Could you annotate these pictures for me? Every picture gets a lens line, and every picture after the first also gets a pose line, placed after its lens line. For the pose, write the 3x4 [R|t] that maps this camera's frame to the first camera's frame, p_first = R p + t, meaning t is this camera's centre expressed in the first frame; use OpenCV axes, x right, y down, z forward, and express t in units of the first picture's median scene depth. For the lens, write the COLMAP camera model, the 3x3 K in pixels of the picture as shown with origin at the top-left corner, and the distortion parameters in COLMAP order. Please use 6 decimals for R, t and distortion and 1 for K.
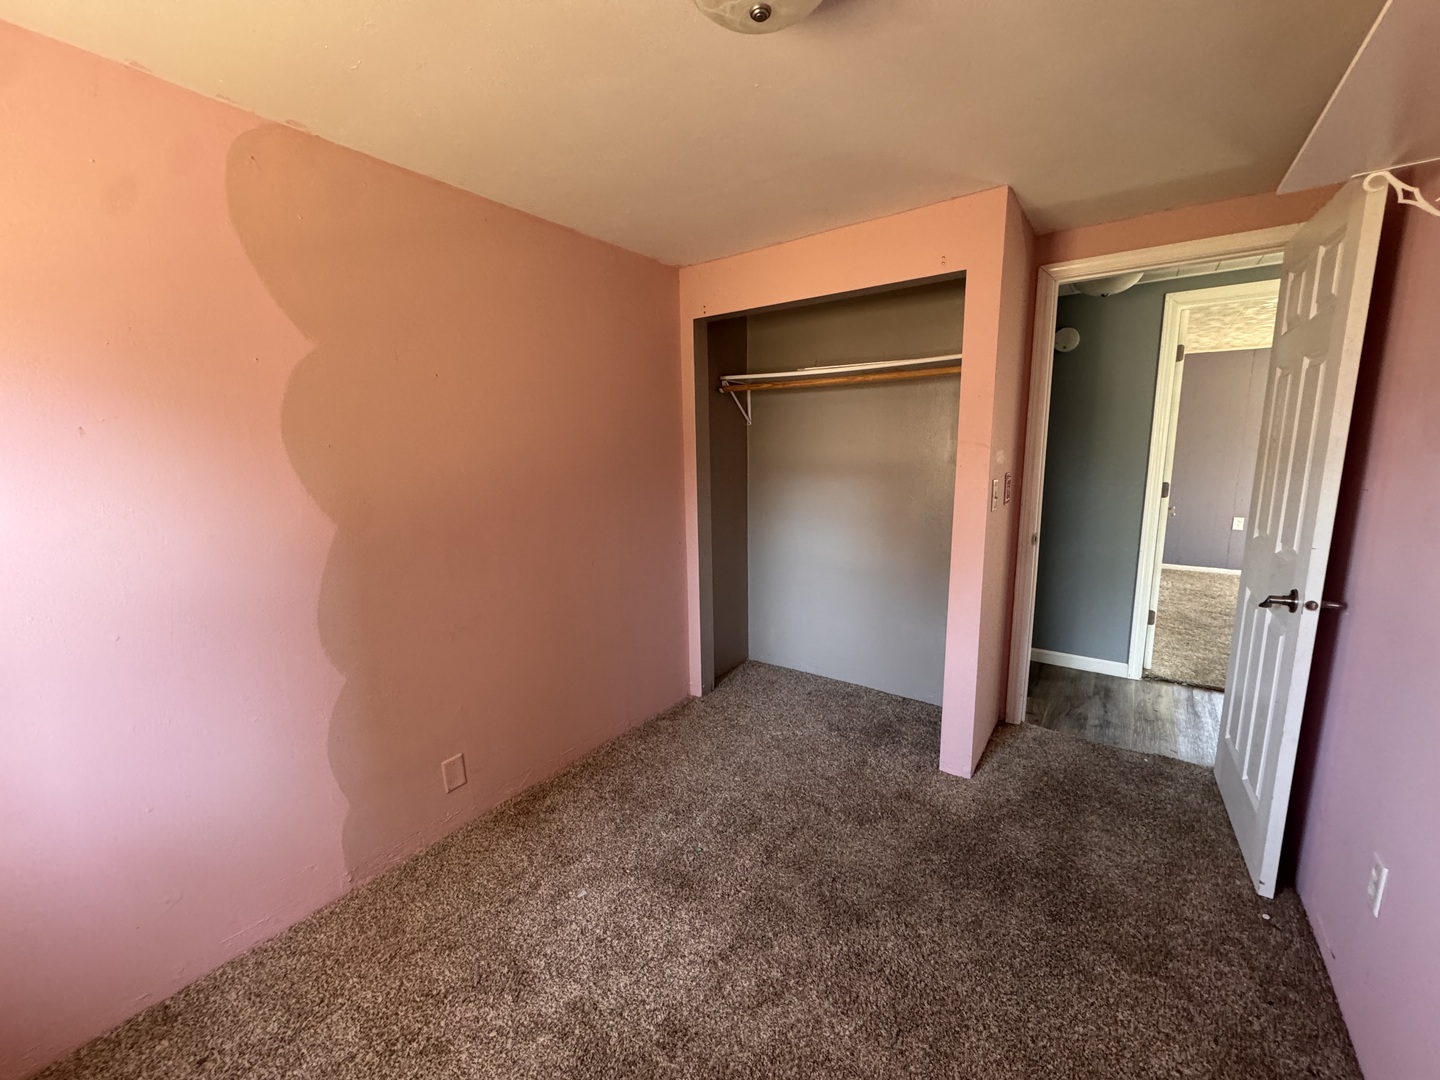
lens RADIAL K [[573.2, 0, 714.2], [0, 573.2, 541.0], [0, 0, 1]] dist [-0.000781, -0.000843]
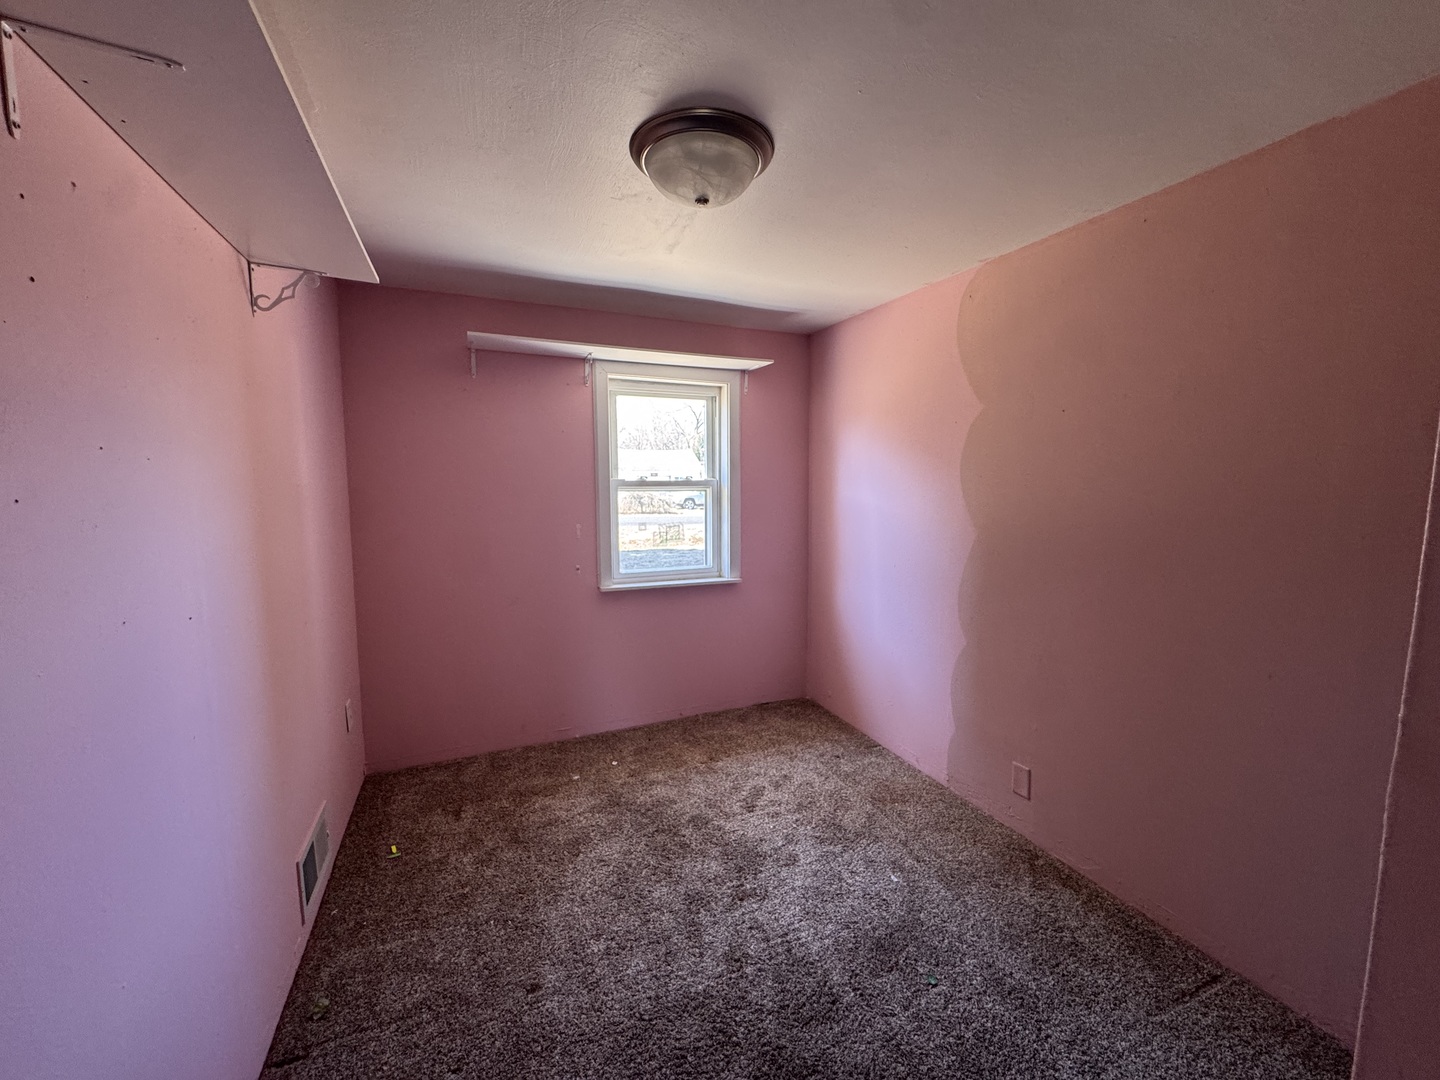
lens RADIAL K [[573.2, 0, 717.8], [0, 573.2, 541.8], [0, 0, 1]] dist [-0.000781, -0.000843]
pose [[-0.518100, 0.091332, -0.850430, 0.847298], [-0.136966, 0.972592, 0.187894, -0.179298], [0.844282, 0.213828, -0.491391, 1.148733]]
